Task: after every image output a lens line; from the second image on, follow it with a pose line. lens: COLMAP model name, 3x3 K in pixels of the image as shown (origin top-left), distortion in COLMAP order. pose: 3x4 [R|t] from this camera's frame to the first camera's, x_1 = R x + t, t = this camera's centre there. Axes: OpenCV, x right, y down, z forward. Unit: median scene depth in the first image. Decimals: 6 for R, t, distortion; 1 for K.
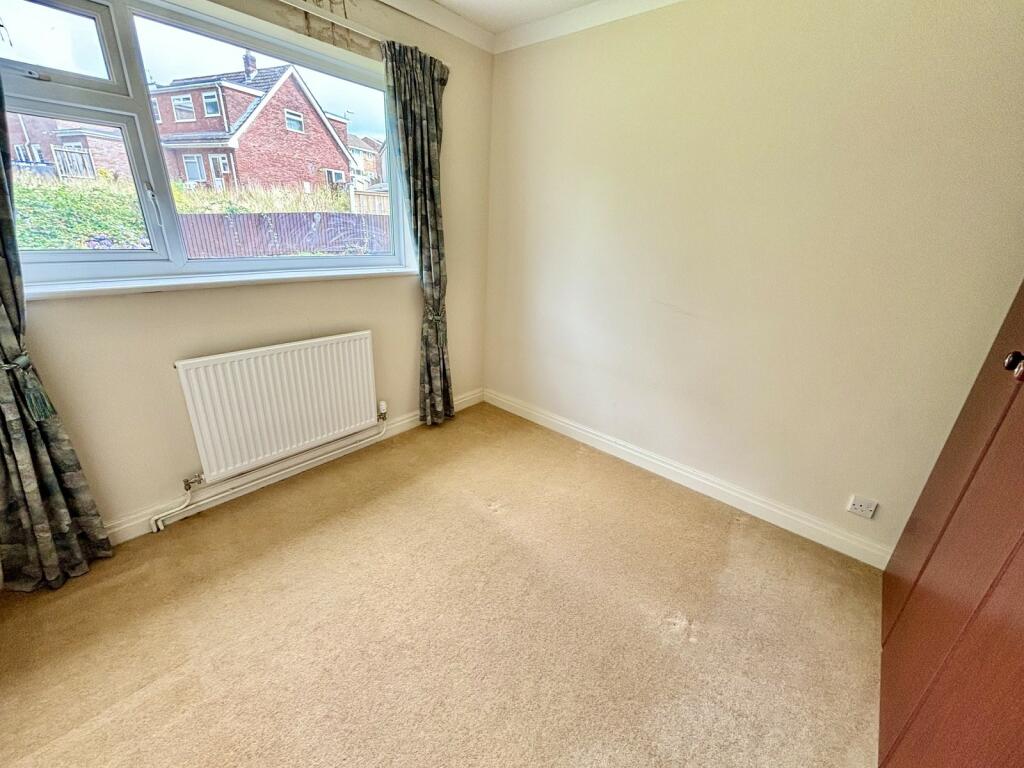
lens RADIAL K [[409.2, 0, 512.0], [0, 409.2, 384.0], [0, 0, 1]] dist [0.000477, -0.010966]
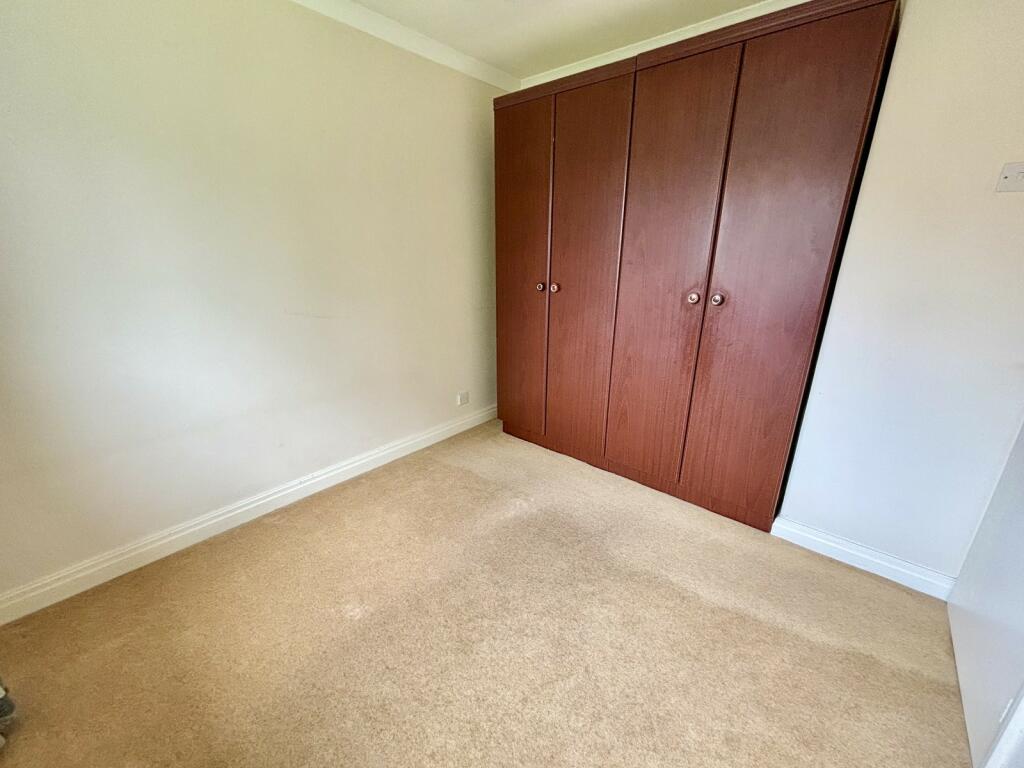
lens RADIAL K [[409.2, 0, 512.0], [0, 409.2, 384.0], [0, 0, 1]] dist [0.000477, -0.010966]
pose [[-0.011611, -0.354339, 0.935045, -0.464472], [0.354292, 0.872986, 0.335221, -0.162487], [-0.935063, 0.335171, 0.115403, 0.411672]]
